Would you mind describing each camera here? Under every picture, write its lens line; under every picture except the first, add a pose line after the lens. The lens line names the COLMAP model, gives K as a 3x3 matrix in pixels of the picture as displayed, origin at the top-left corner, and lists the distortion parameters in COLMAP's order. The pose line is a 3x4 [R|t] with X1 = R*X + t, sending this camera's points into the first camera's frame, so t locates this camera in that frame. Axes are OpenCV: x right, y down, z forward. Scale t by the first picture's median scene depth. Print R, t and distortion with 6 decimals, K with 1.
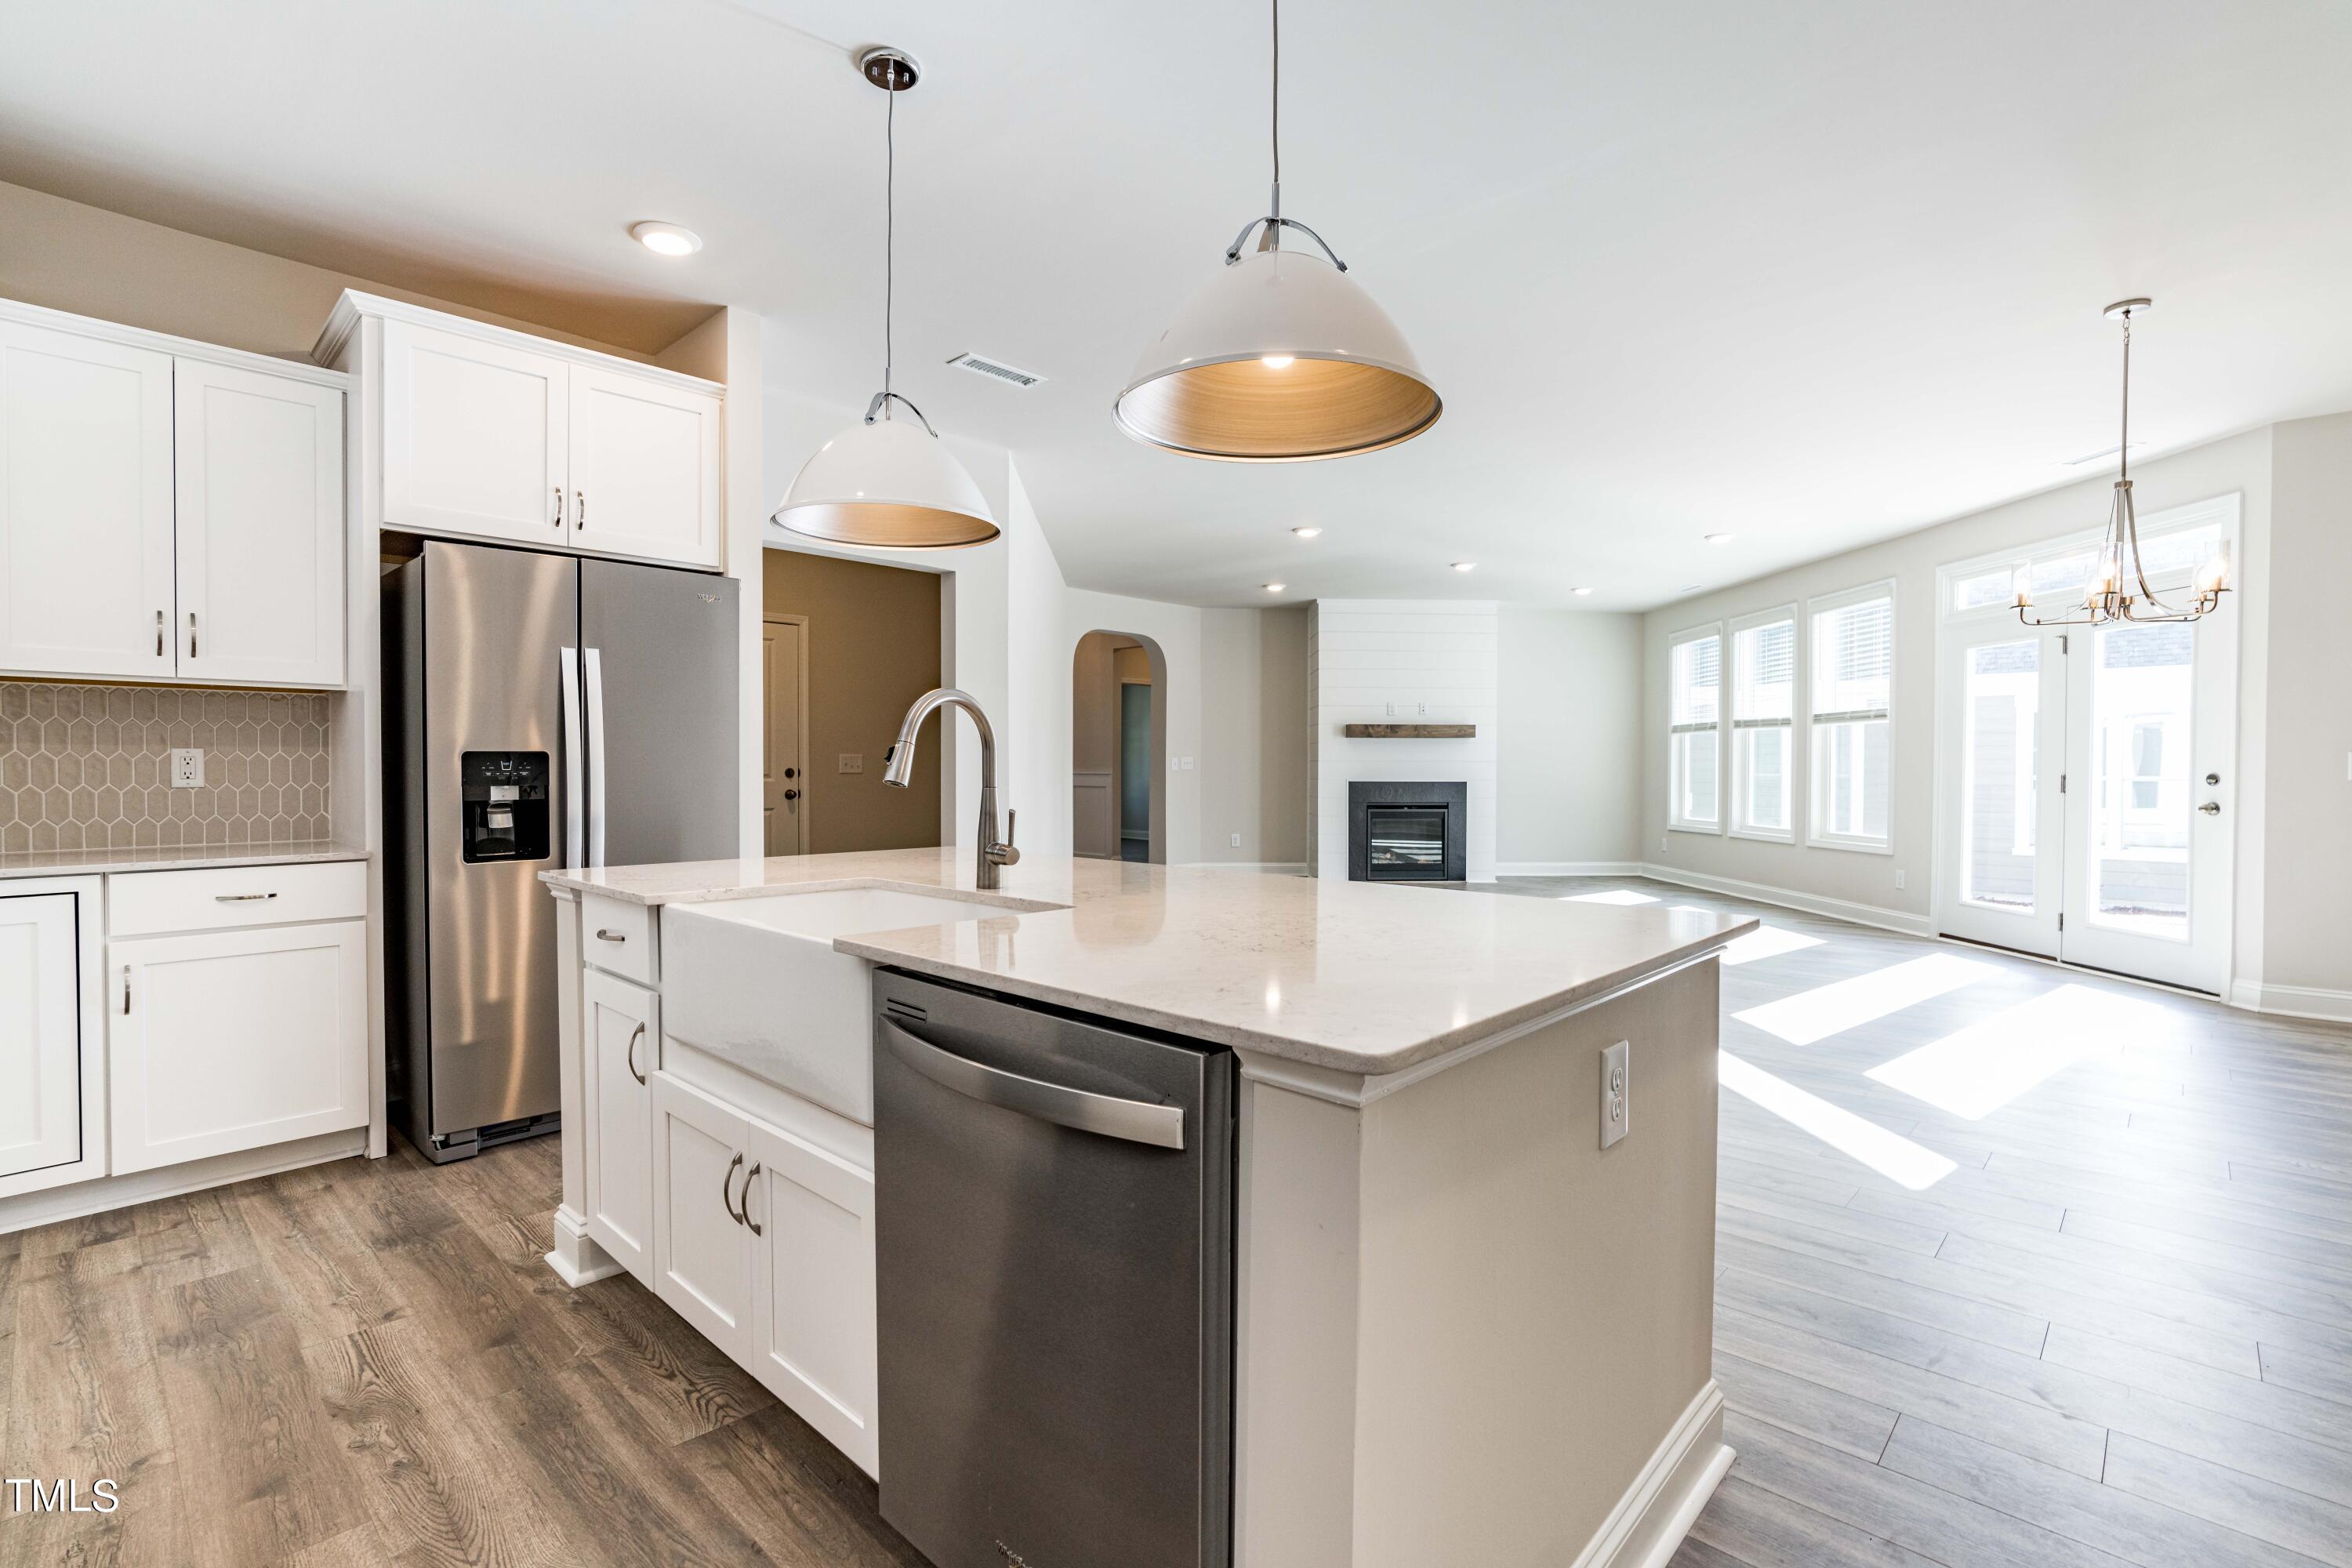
lens RADIAL K [[1077.3, 0, 1176.6], [0, 1077.3, 780.5], [0, 0, 1]] dist [-0.044219, 0.022515]
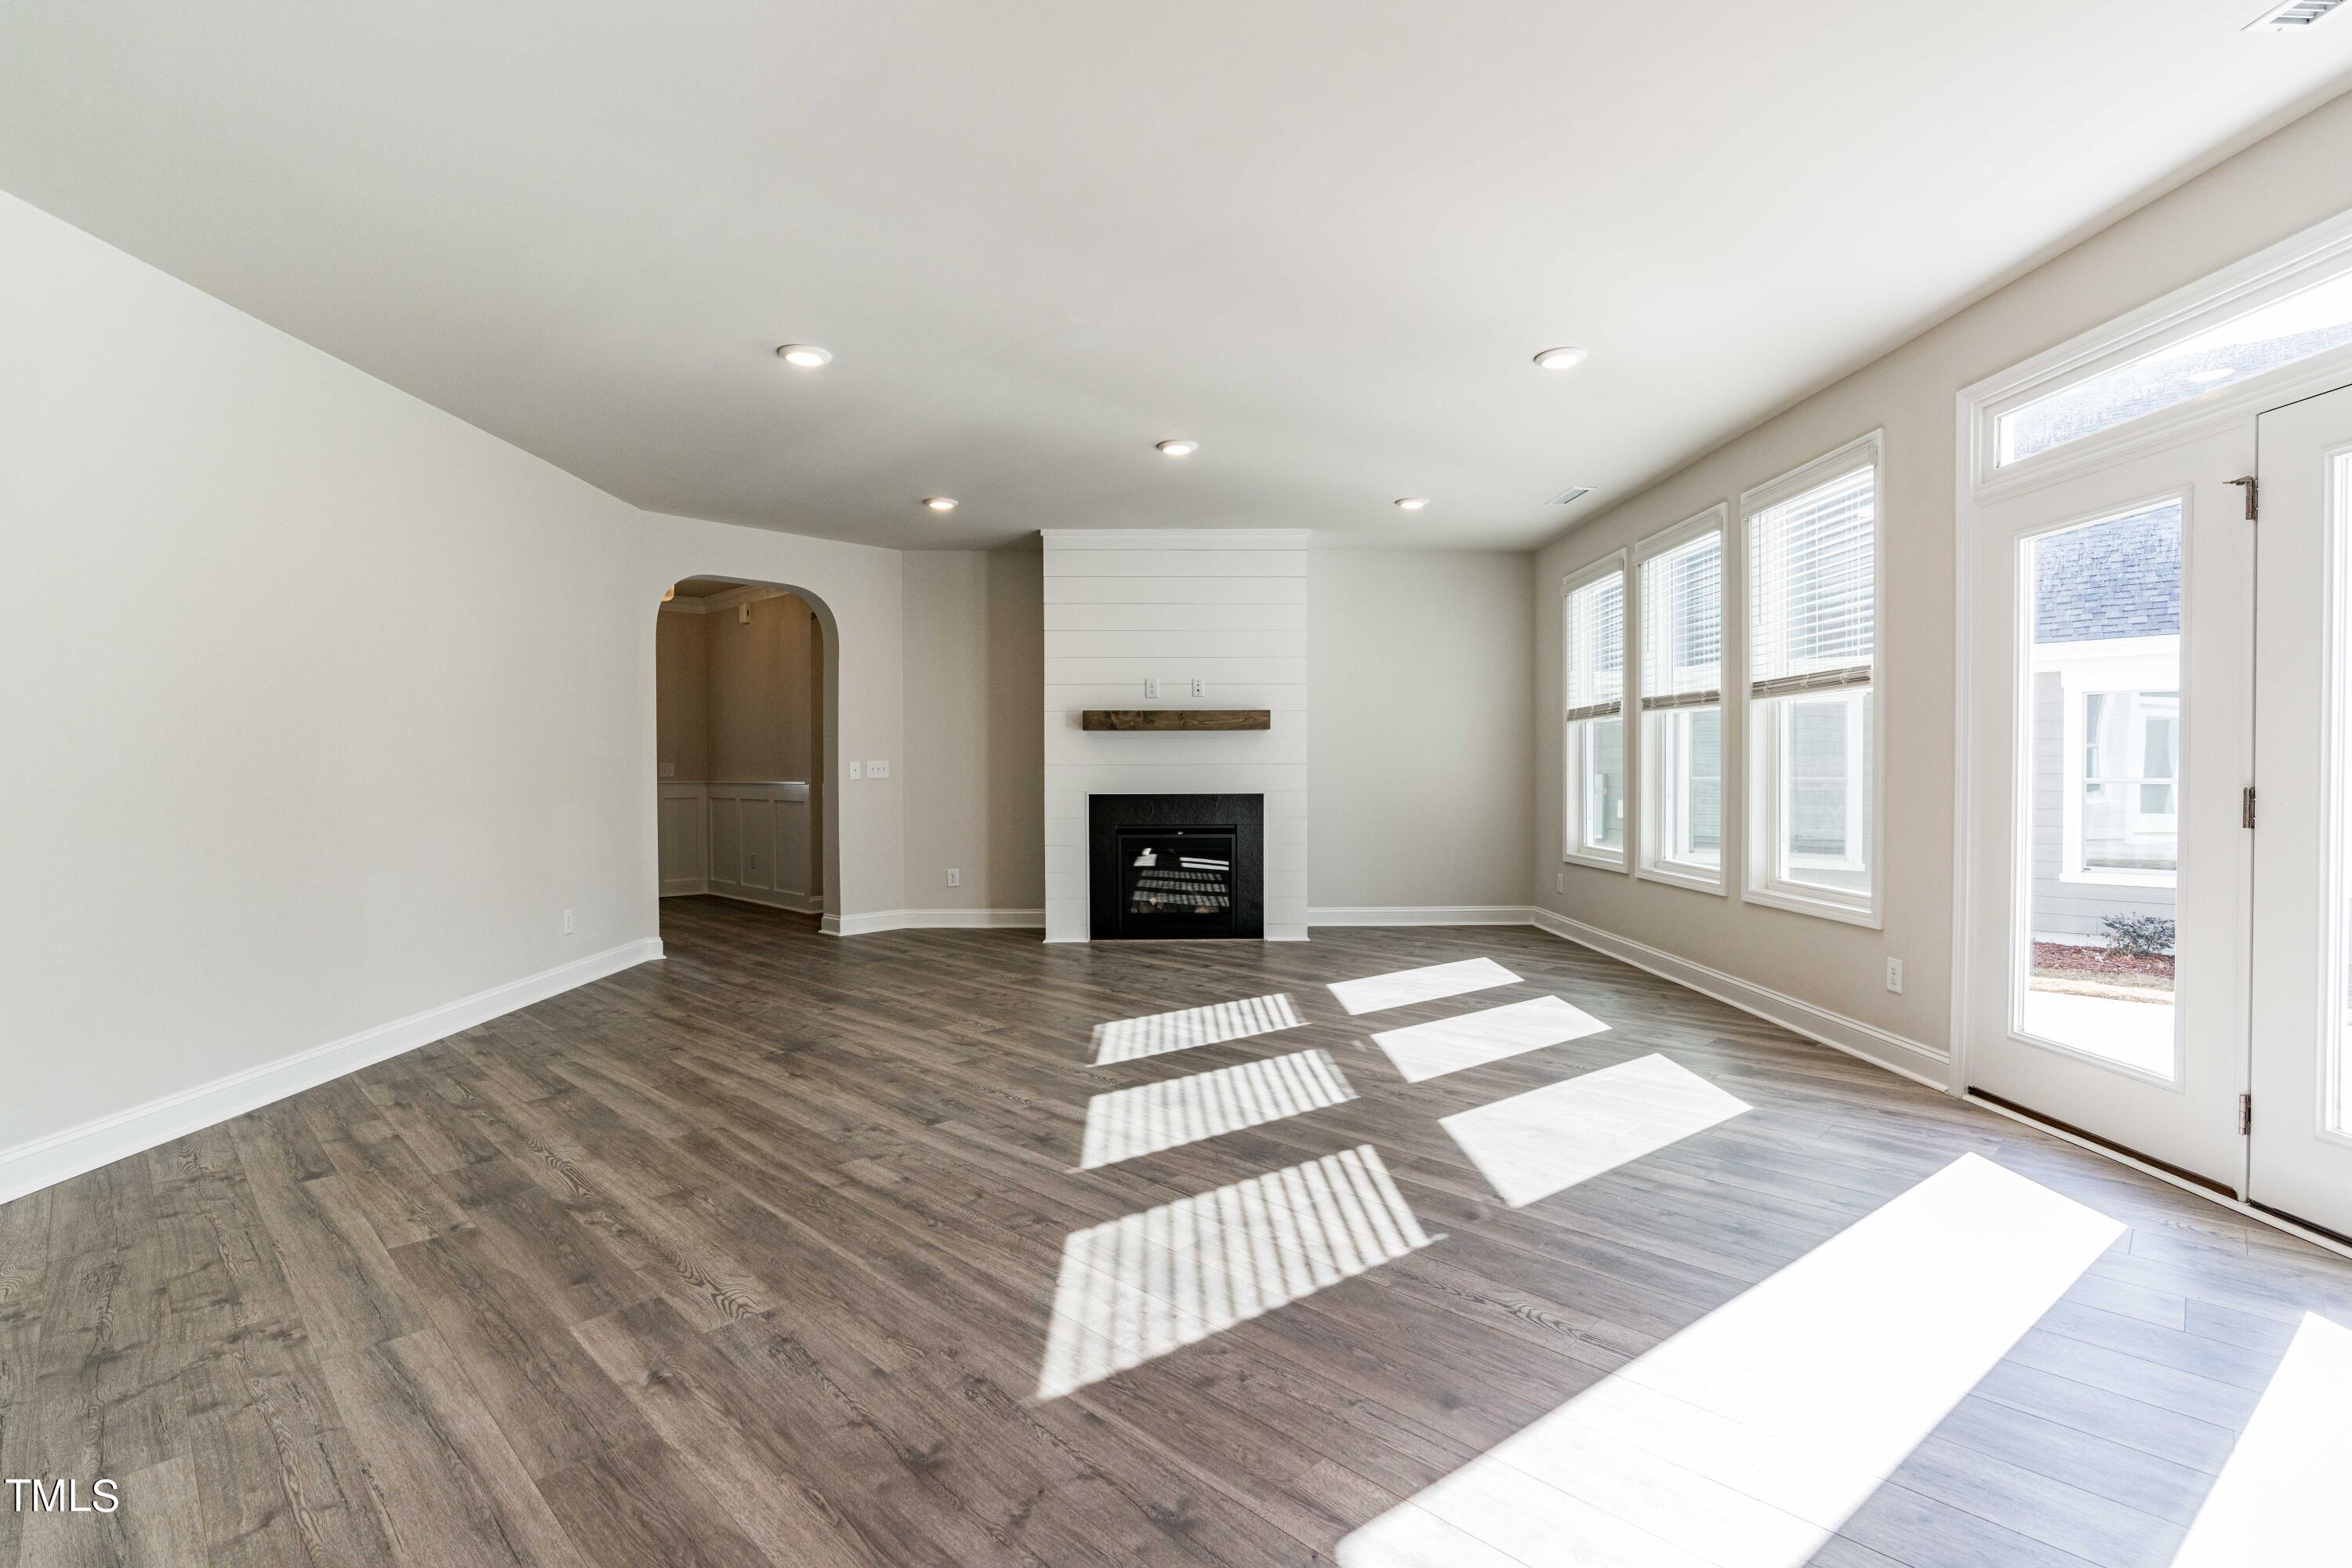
lens RADIAL K [[1077.3, 0, 1176.6], [0, 1077.3, 780.5], [0, 0, 1]] dist [-0.044219, 0.022515]
pose [[0.999877, -0.006254, -0.014415, 0.661044], [0.006213, 0.999977, -0.002854, -0.017005], [0.014433, 0.002764, 0.999892, 0.922866]]
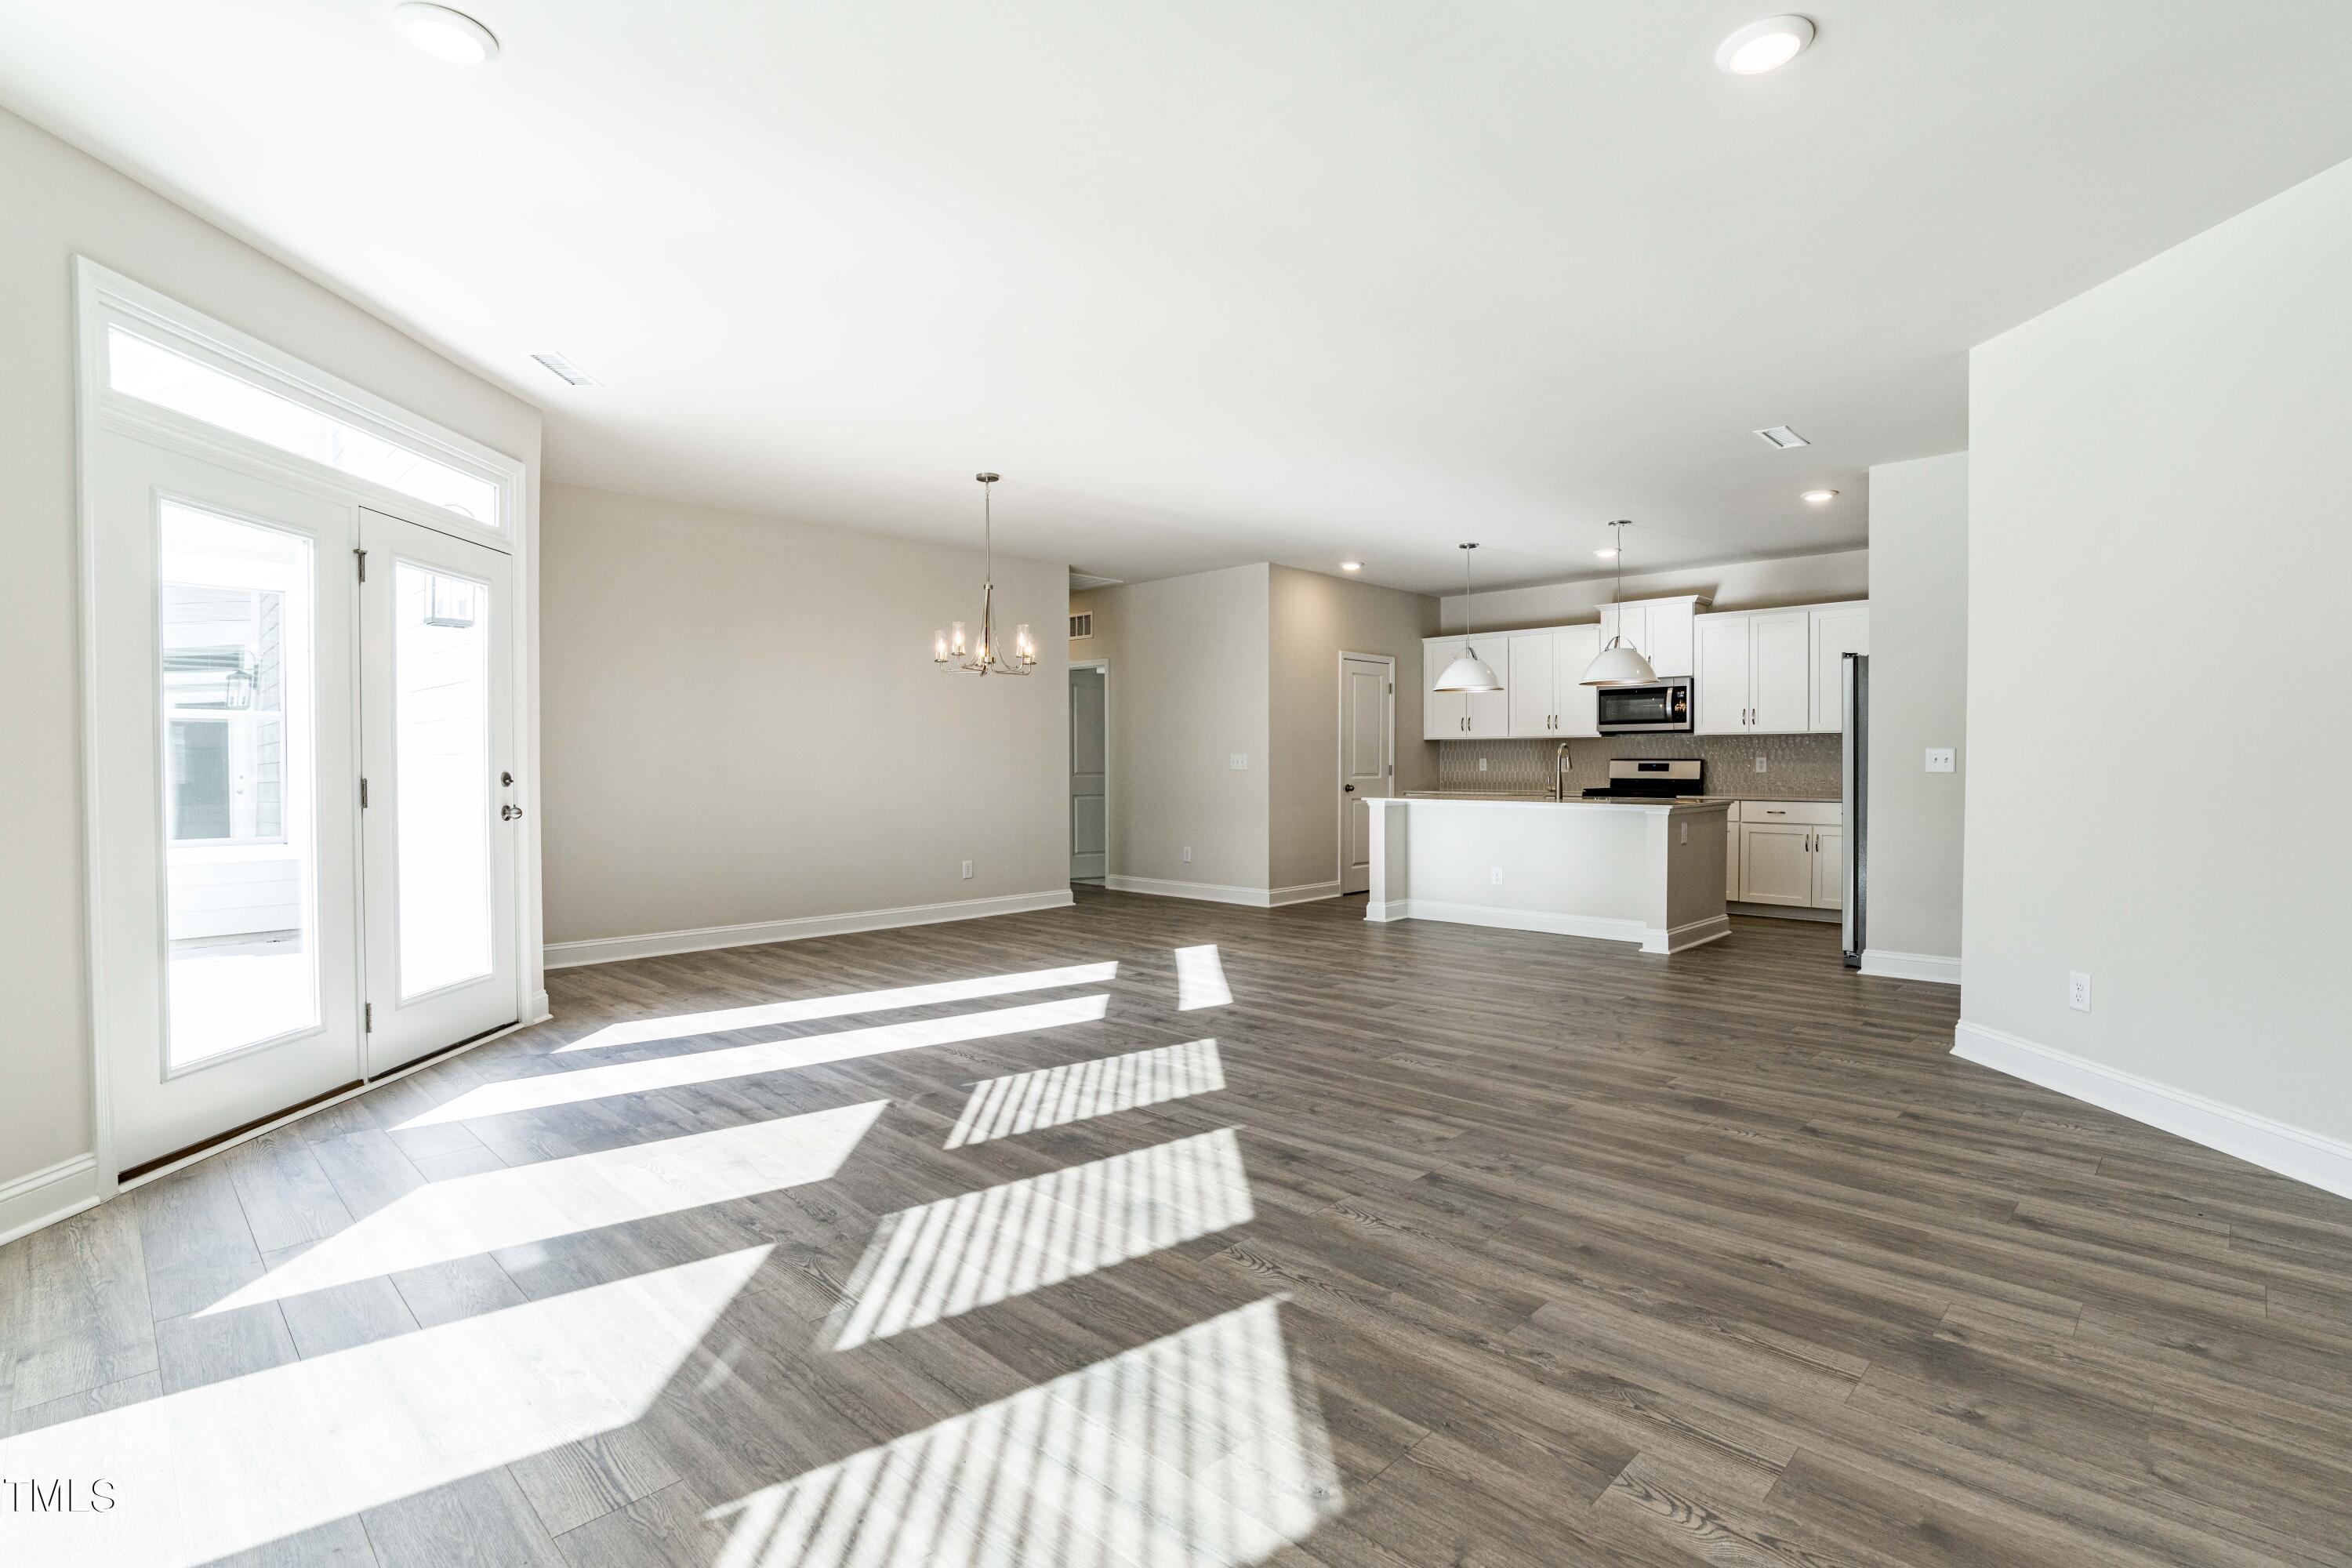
lens RADIAL K [[1098.5, 0, 1176.0], [0, 1098.5, 784.0], [0, 0, 1]] dist [-0.044961, 0.020619]
pose [[-0.999817, -0.000208, 0.019147, 0.600981], [0.000407, 0.999483, 0.032152, -0.038329], [-0.019144, 0.032153, -0.999300, 2.744188]]
